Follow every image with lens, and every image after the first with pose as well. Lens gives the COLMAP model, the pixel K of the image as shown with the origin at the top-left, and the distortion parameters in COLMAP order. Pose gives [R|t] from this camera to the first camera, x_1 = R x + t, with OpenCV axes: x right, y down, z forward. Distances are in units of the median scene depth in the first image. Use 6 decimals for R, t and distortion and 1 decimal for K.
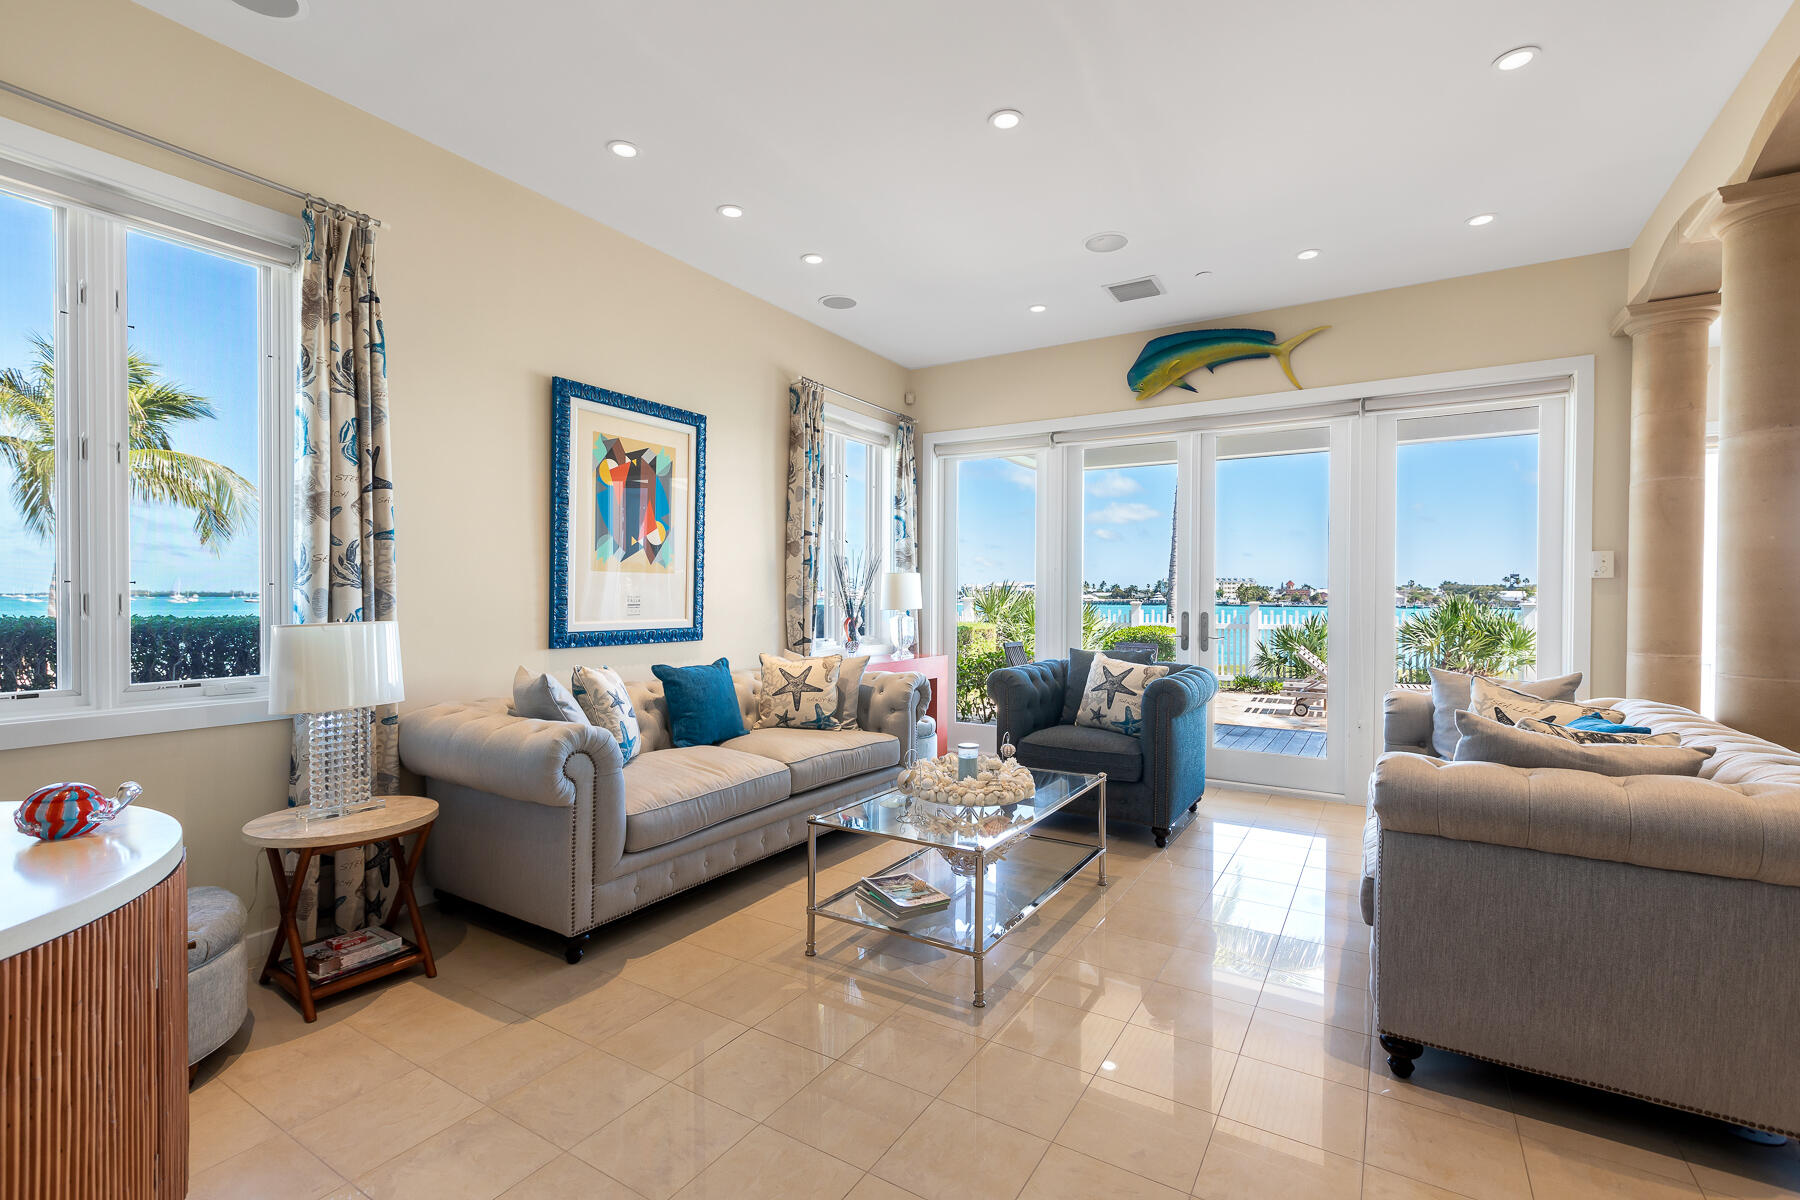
lens RADIAL K [[806.9, 0, 886.8], [0, 806.9, 606.1], [0, 0, 1]] dist [0.002359, -0.000233]
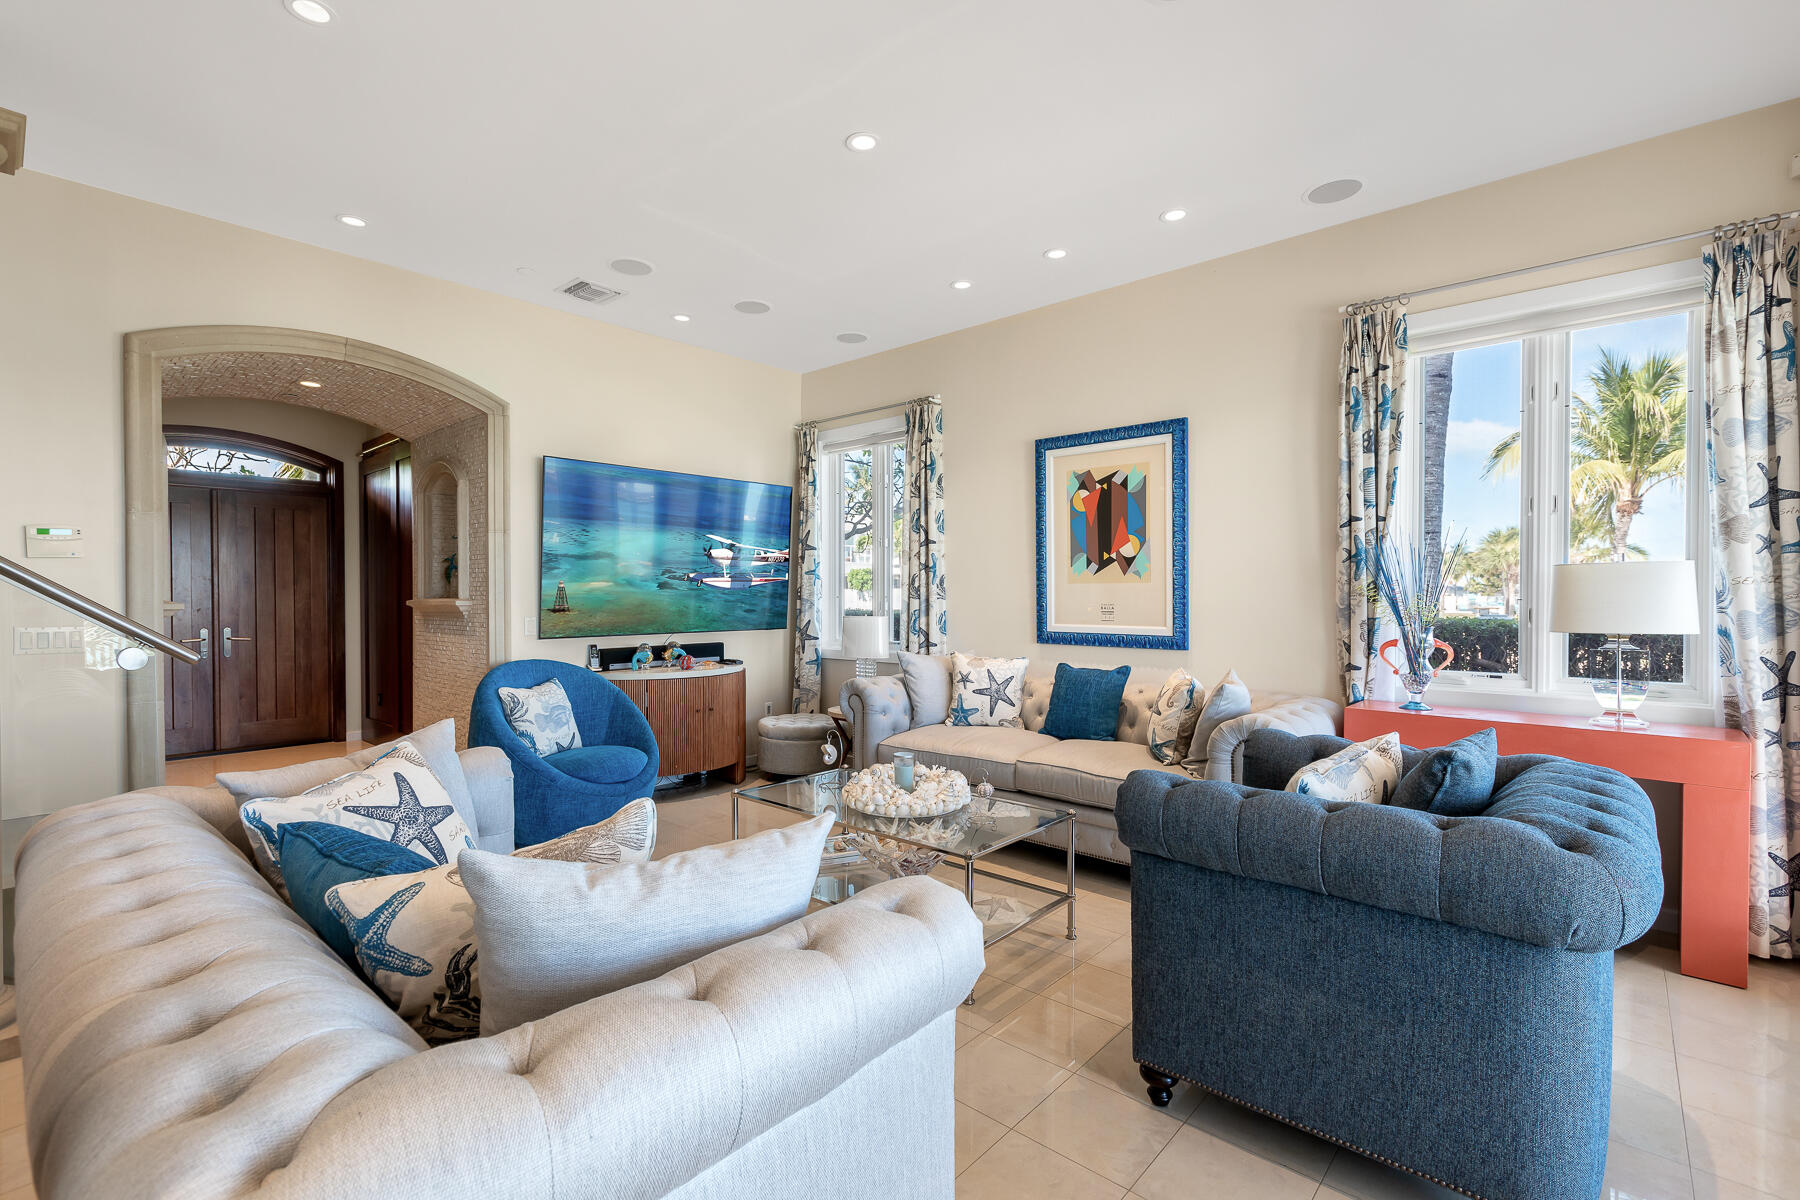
lens RADIAL K [[806.9, 0, 886.8], [0, 806.9, 606.1], [0, 0, 1]] dist [0.002359, -0.000233]
pose [[-0.170065, 0.002377, -0.985430, 0.859351], [-0.016855, 0.999844, 0.005320, -0.010357], [0.985289, 0.017515, -0.169999, 0.890077]]
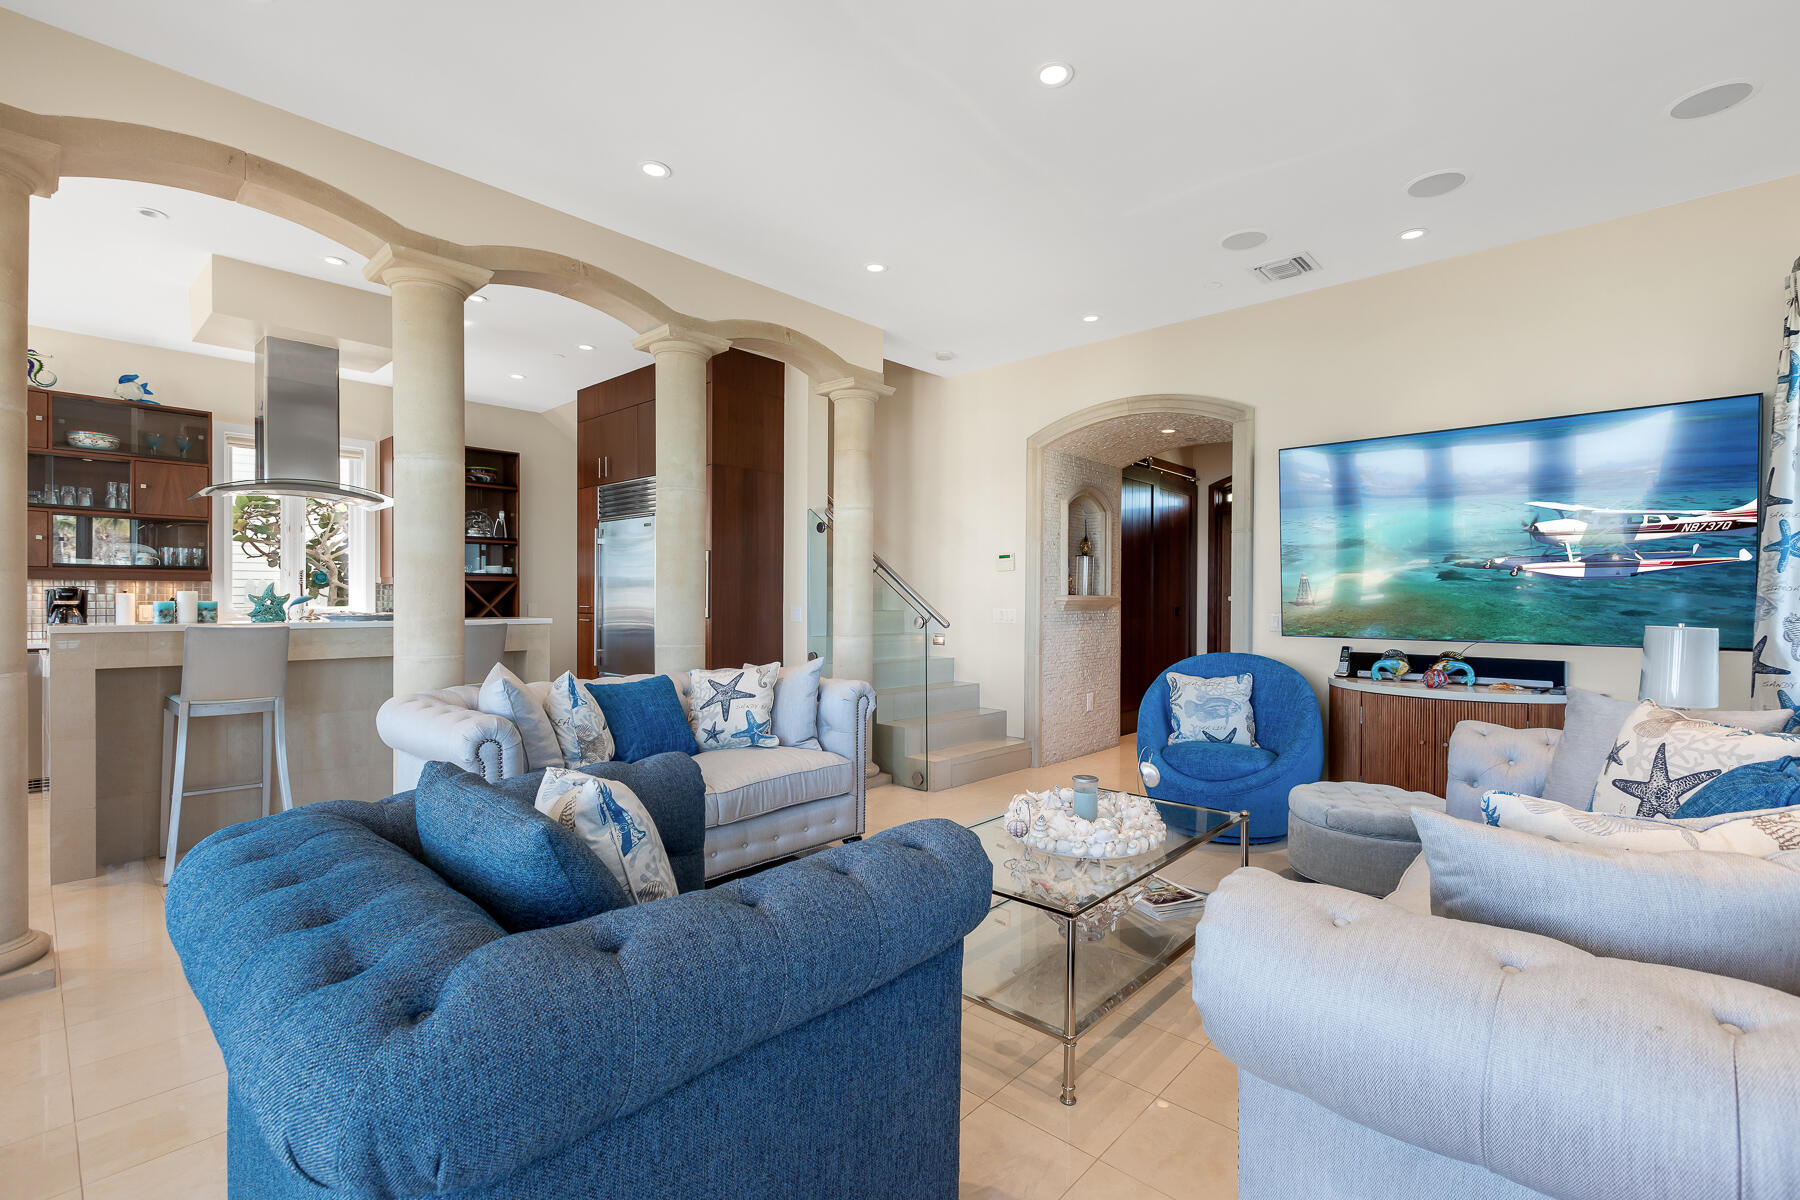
lens RADIAL K [[806.9, 0, 886.8], [0, 806.9, 606.1], [0, 0, 1]] dist [0.002359, -0.000233]
pose [[-0.986408, -0.011181, 0.163935, 0.136363], [-0.006501, 0.999557, 0.029056, -0.019626], [-0.164187, 0.027595, -0.986043, 1.428416]]
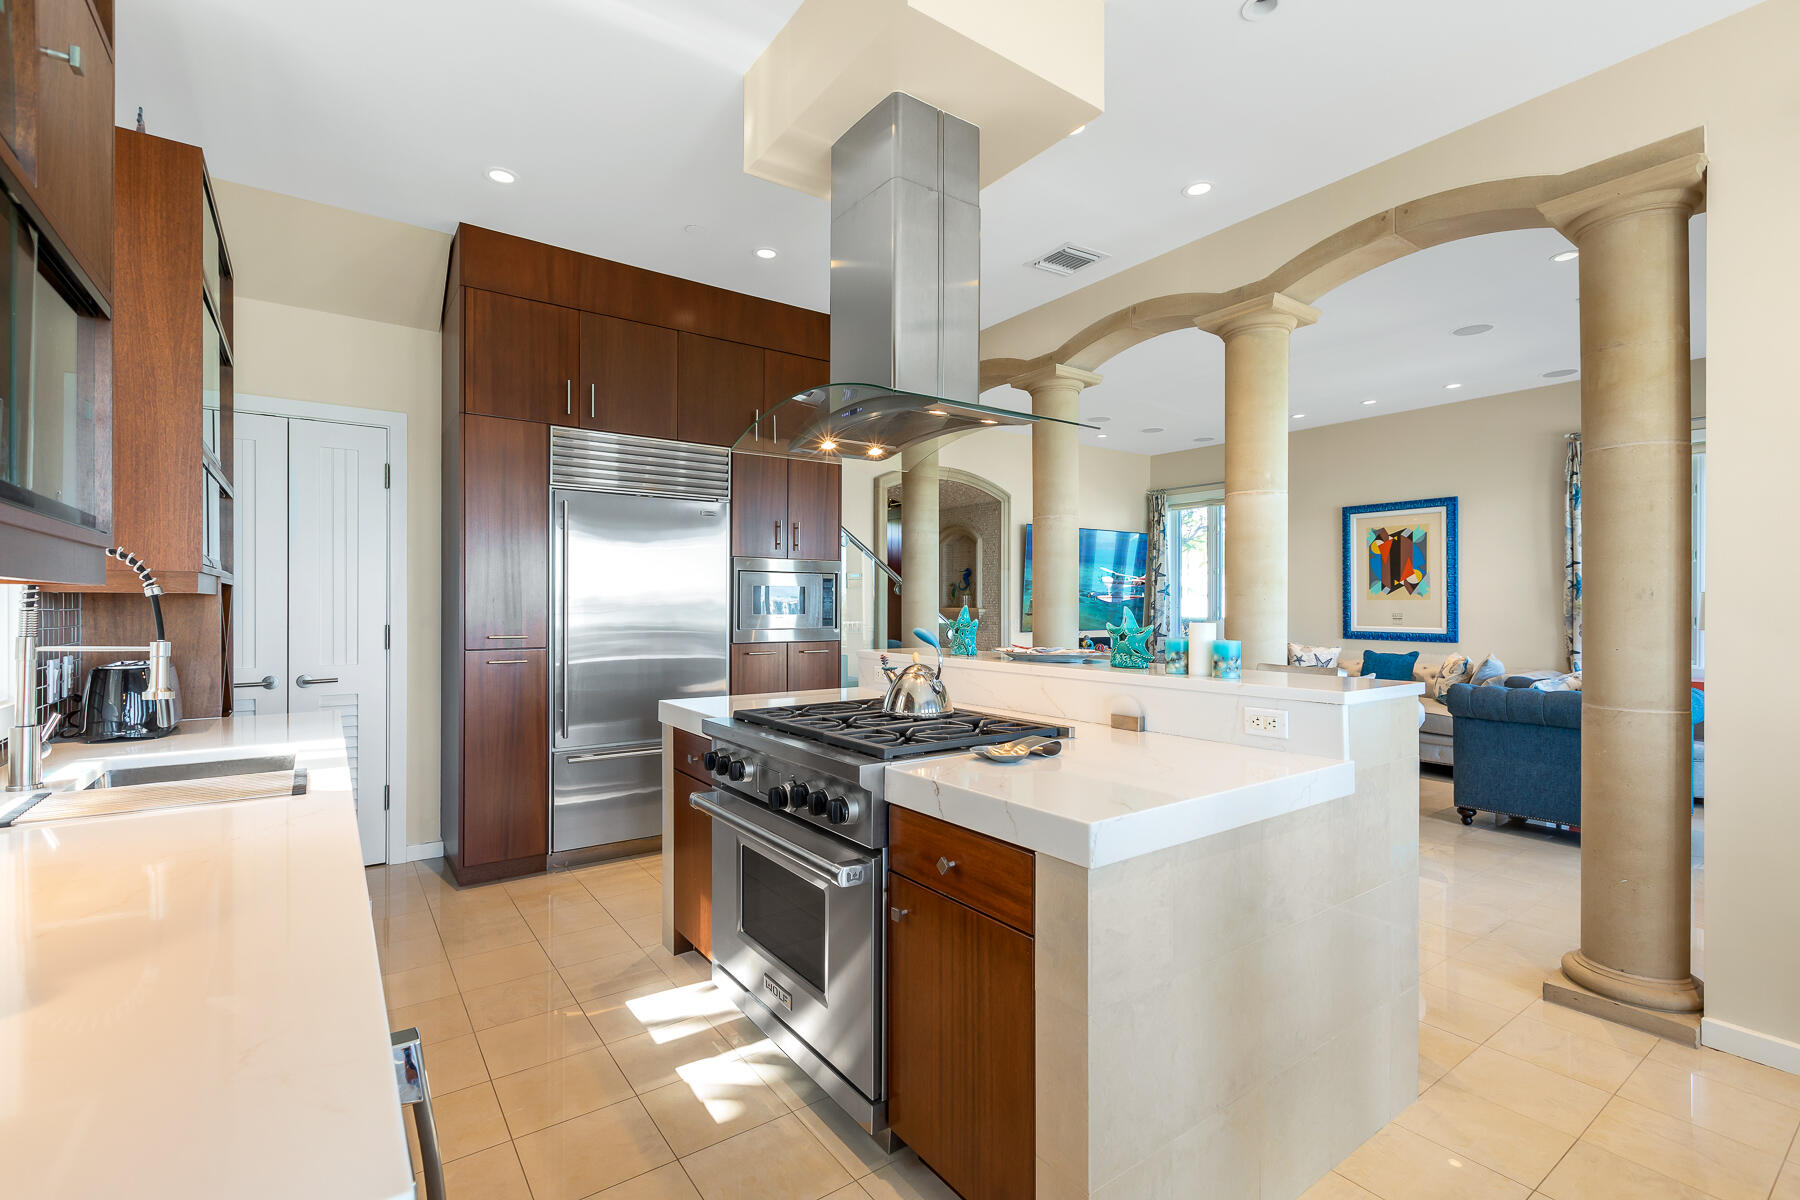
lens RADIAL K [[806.9, 0, 886.8], [0, 806.9, 606.1], [0, 0, 1]] dist [0.002359, -0.000233]
pose [[-0.374939, -0.008914, -0.927007, 1.753482], [-0.020911, 0.999781, -0.001156, -0.003005], [0.926814, 0.018952, -0.375043, 0.628099]]
